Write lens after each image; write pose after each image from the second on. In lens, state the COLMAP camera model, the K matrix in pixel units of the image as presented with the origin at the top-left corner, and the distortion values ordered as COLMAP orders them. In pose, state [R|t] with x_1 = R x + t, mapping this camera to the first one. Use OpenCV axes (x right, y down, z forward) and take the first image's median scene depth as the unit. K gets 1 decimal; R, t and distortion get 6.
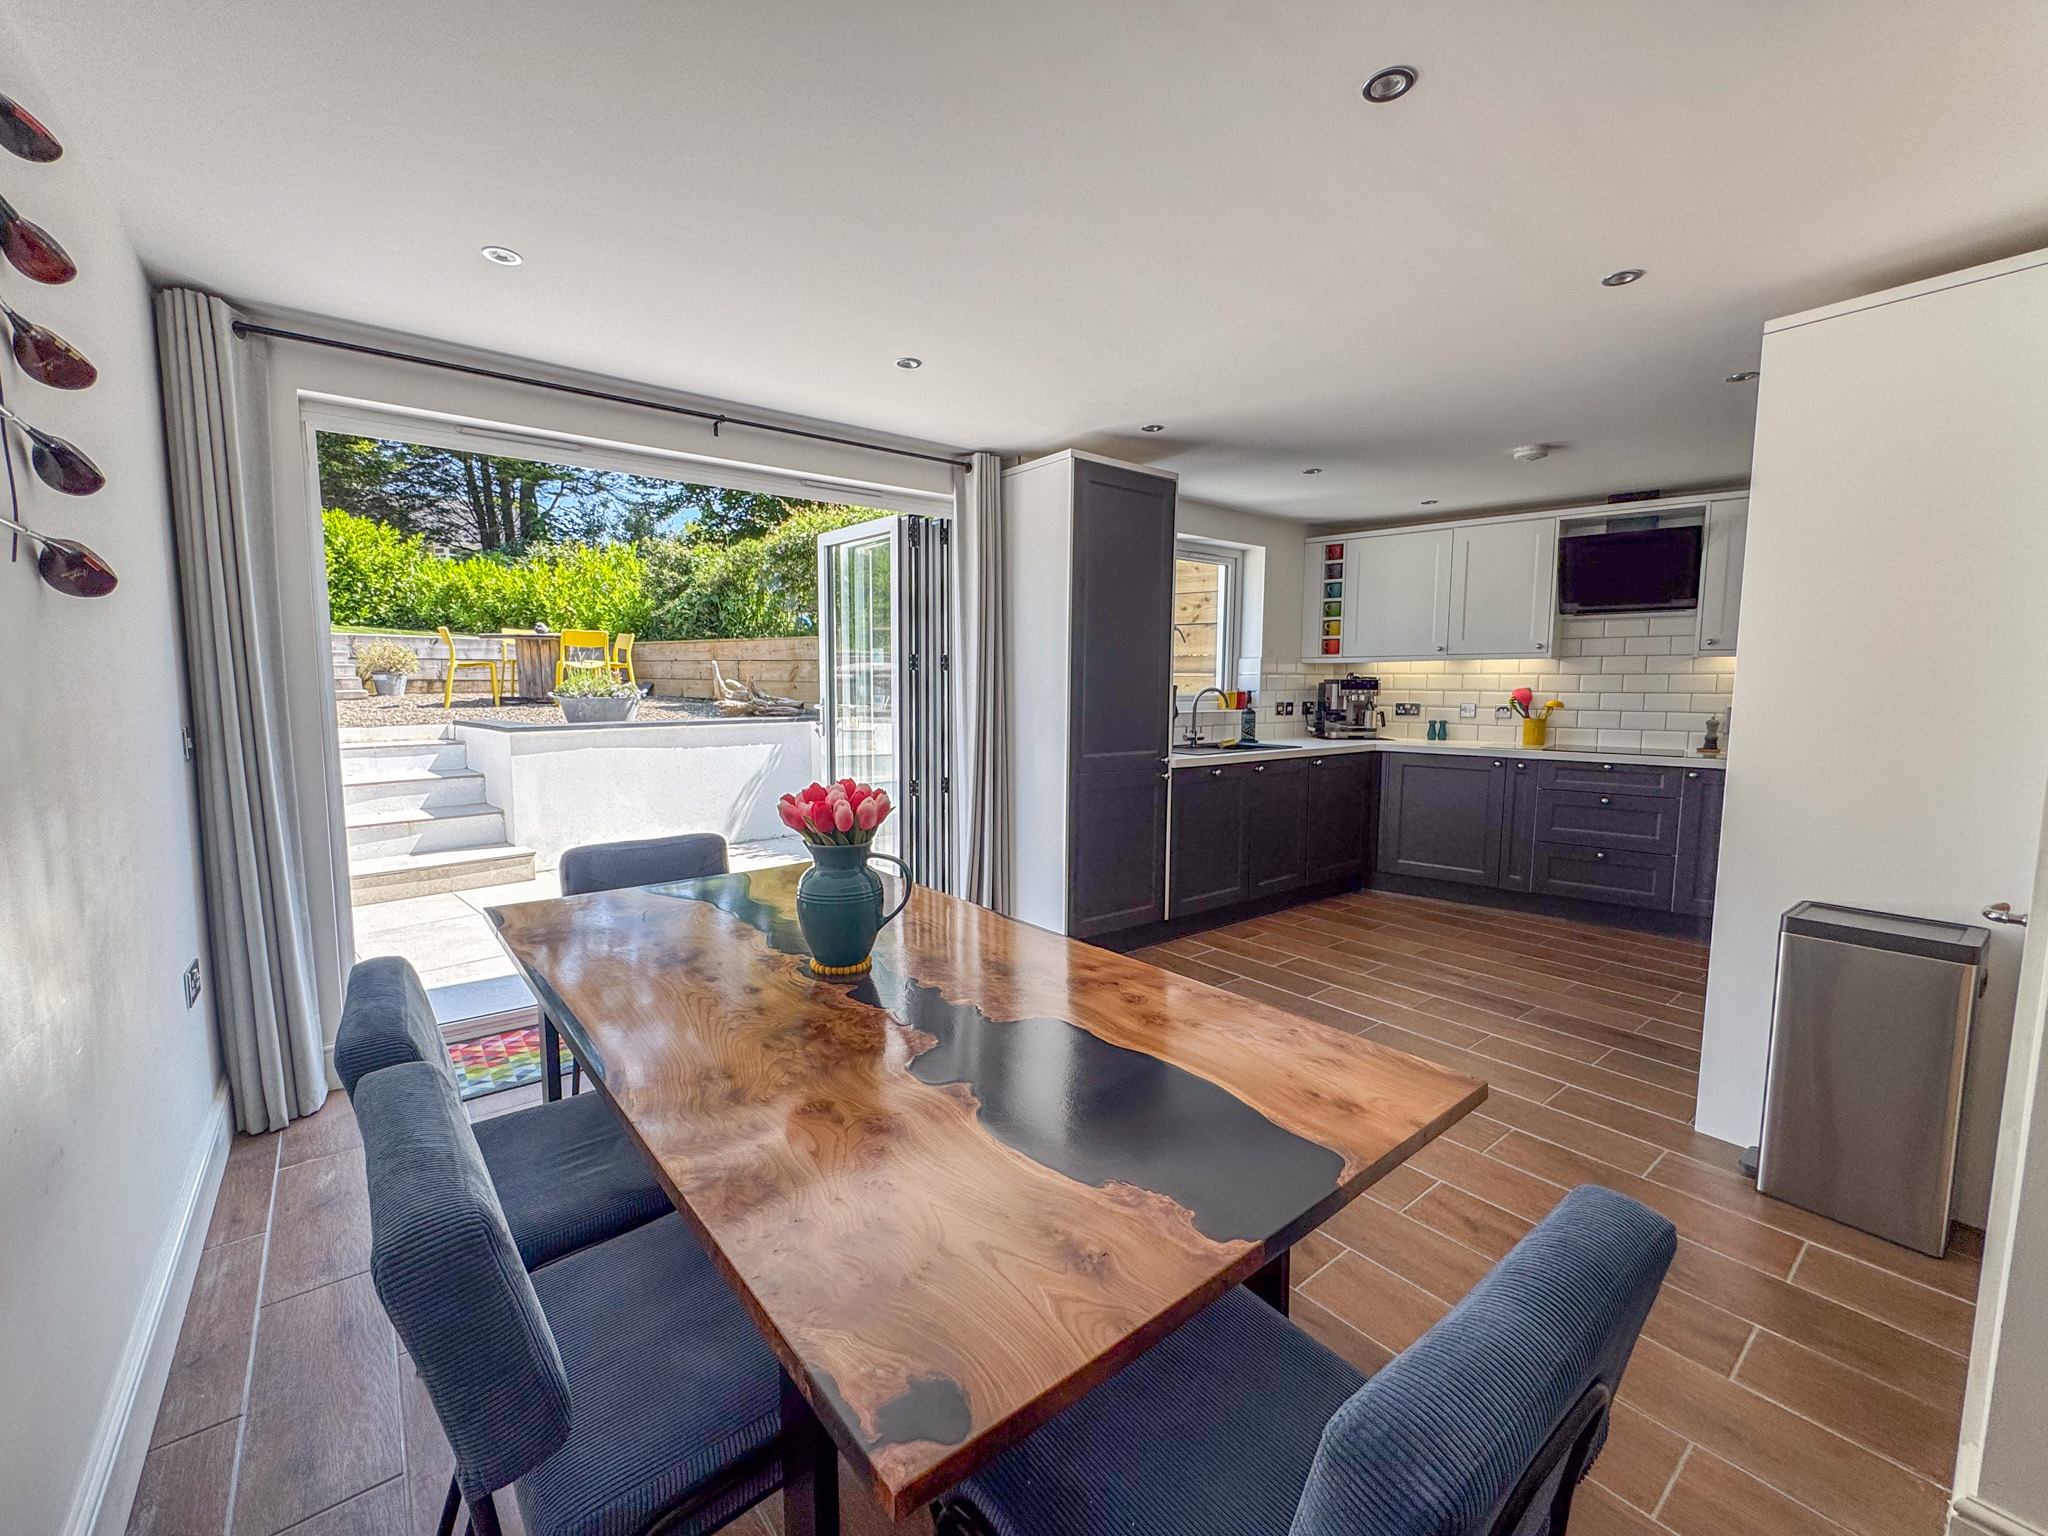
lens RADIAL K [[843.5, 0, 1018.8], [0, 843.5, 765.6], [0, 0, 1]] dist [-0.001729, -0.000262]
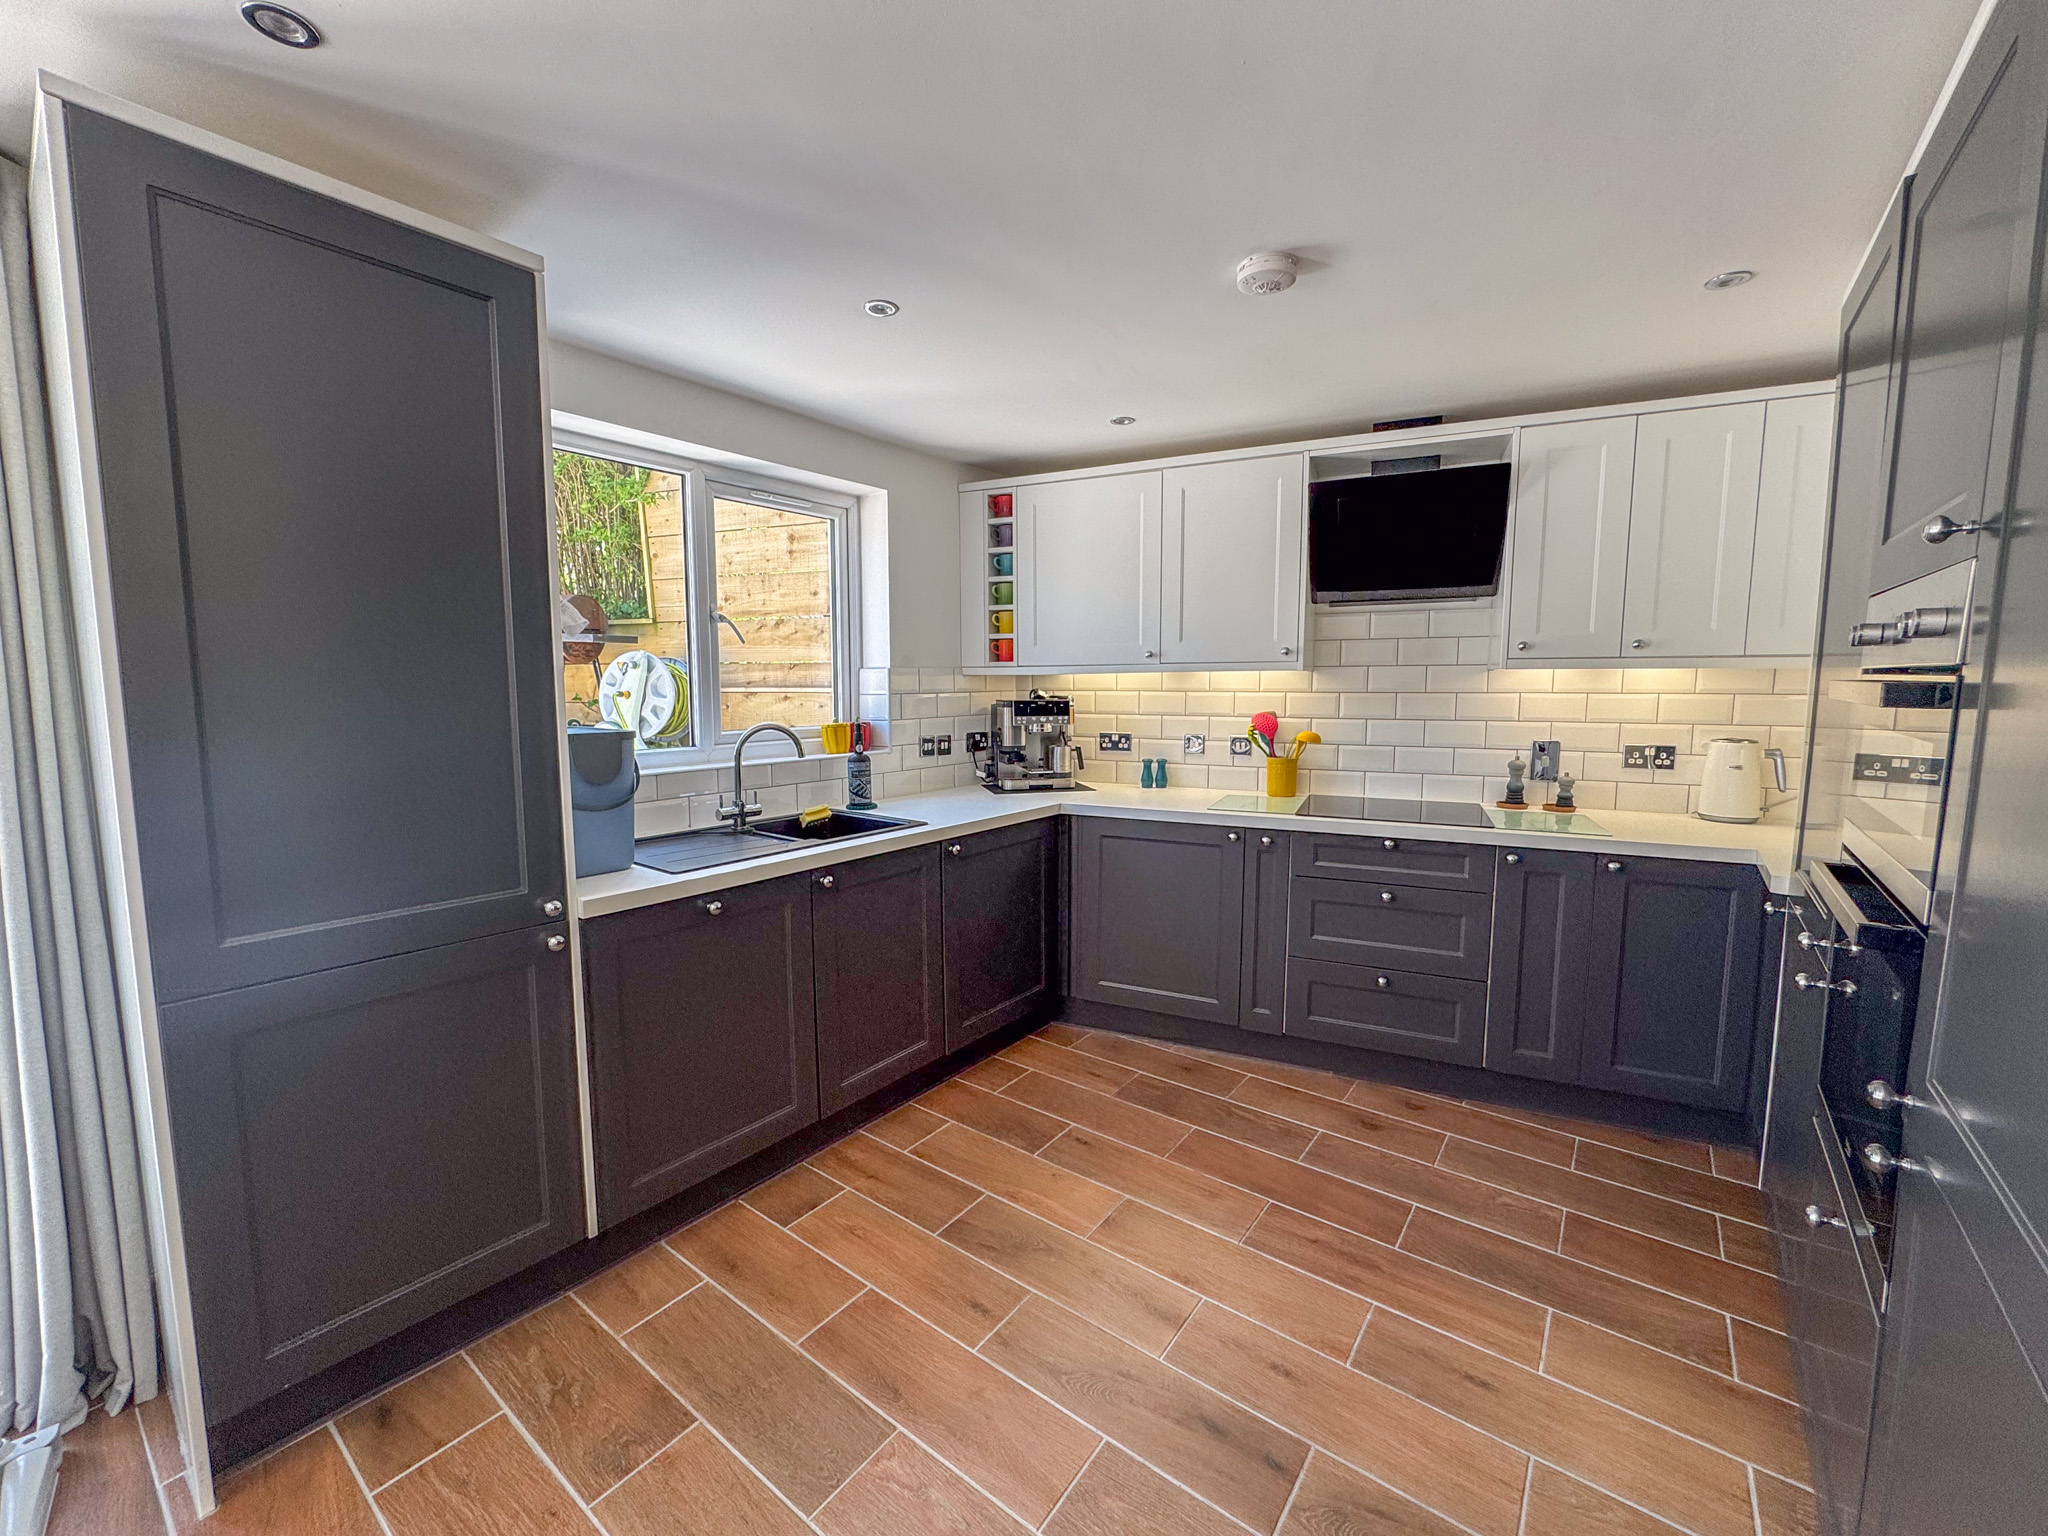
lens RADIAL K [[819.8, 0, 1022.7], [0, 819.8, 763.8], [0, 0, 1]] dist [-0.000656, 0.000089]
pose [[0.968798, -0.031419, 0.245853, 0.230486], [0.030616, 0.999506, 0.007091, -0.057628], [-0.245954, 0.000657, 0.969281, 0.383646]]
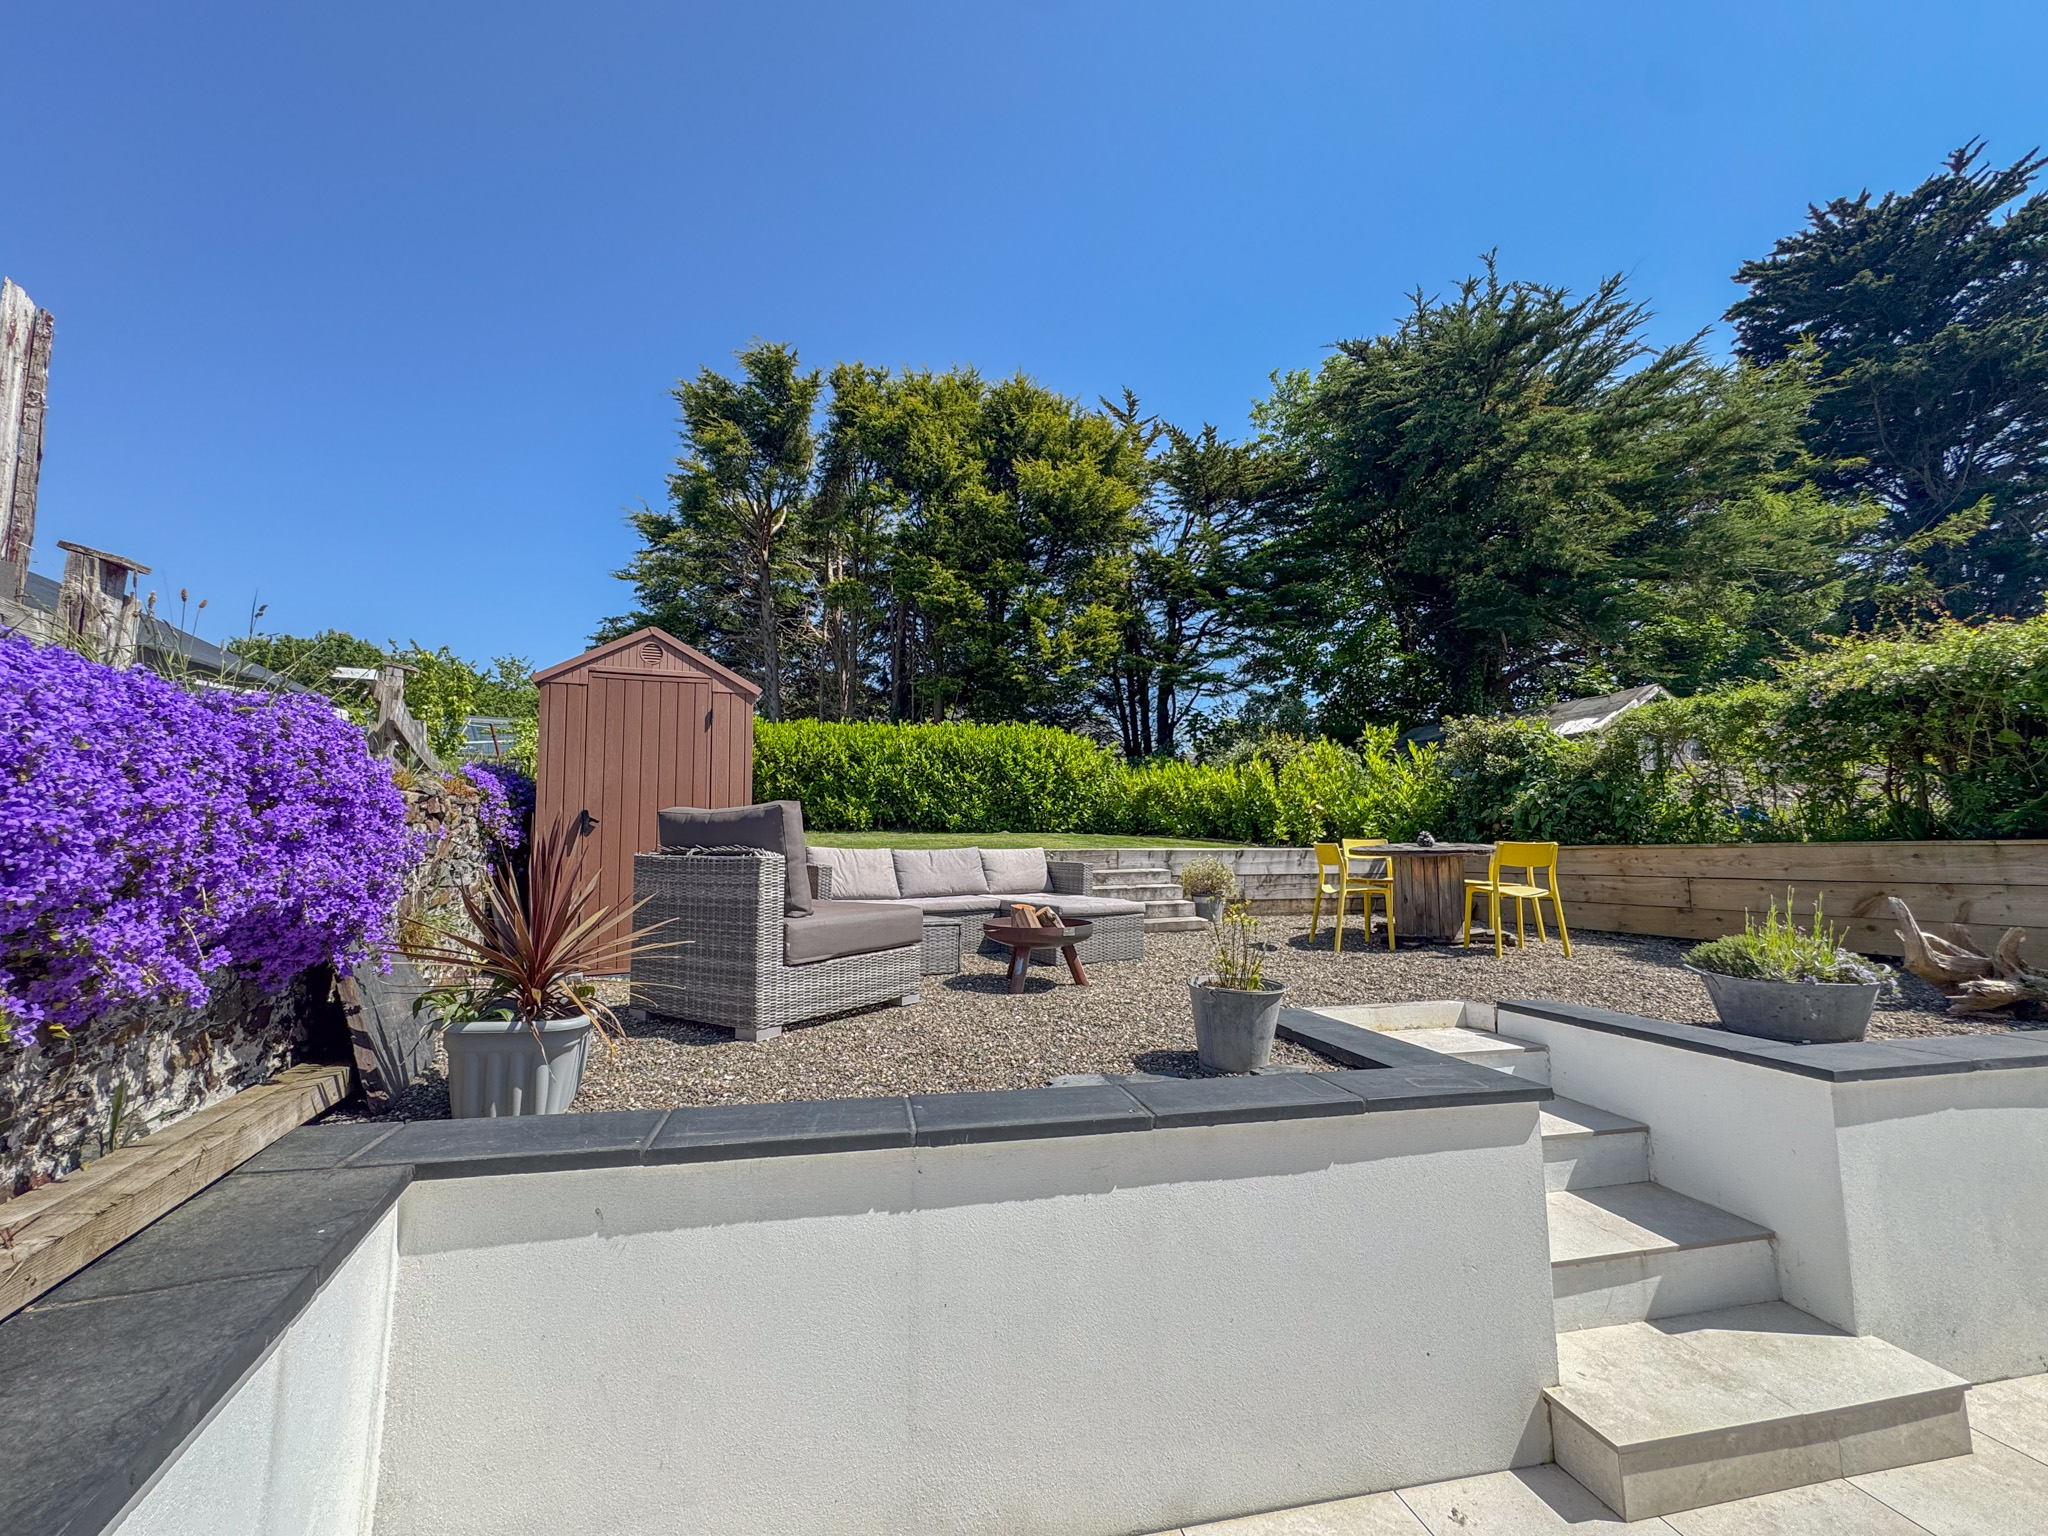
lens RADIAL K [[832.1, 0, 1024.0], [0, 832.1, 768.0], [0, 0, 1]] dist [-0.002823, -0.000117]
pose [[0.833759, -0.065232, -0.548262, -0.742081], [-0.054931, 0.978269, -0.199929, -0.097020], [0.549390, 0.196809, 0.812057, 0.340242]]
